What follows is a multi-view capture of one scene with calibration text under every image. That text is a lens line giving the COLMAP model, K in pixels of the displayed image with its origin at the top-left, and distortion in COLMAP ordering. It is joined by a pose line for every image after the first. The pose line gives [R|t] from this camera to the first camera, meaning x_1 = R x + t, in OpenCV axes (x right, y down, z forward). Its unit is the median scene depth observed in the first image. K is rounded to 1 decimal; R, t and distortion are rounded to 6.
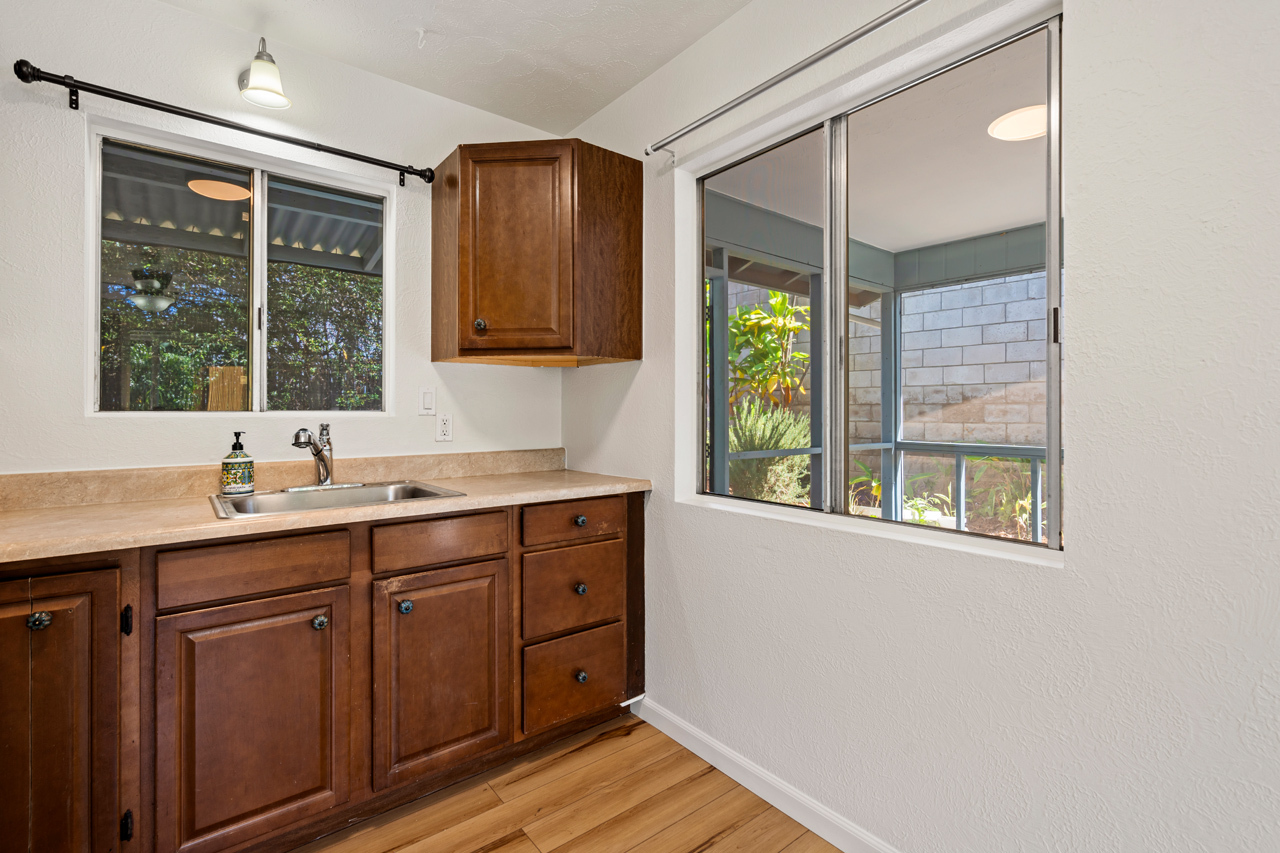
lens RADIAL K [[578.0, 0, 651.7], [0, 578.0, 410.4], [0, 0, 1]] dist [-0.001044, 0.000331]
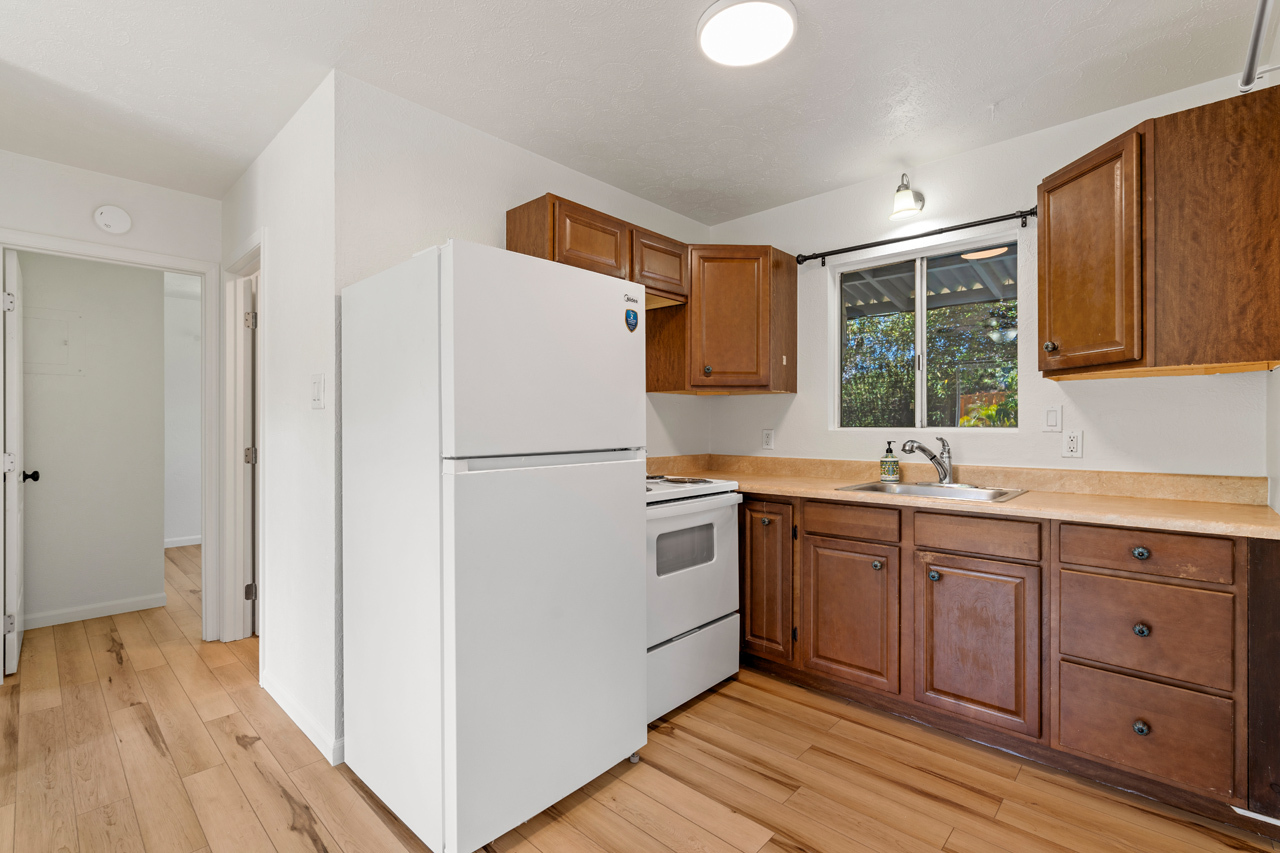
lens RADIAL K [[578.0, 0, 639.9], [0, 578.0, 424.1], [0, 0, 1]] dist [-0.001044, 0.000331]
pose [[0.150053, 0.002737, -0.988674, 0.629814], [0.004687, 0.999983, 0.003479, -0.014802], [0.988667, -0.005156, 0.150038, 0.102606]]
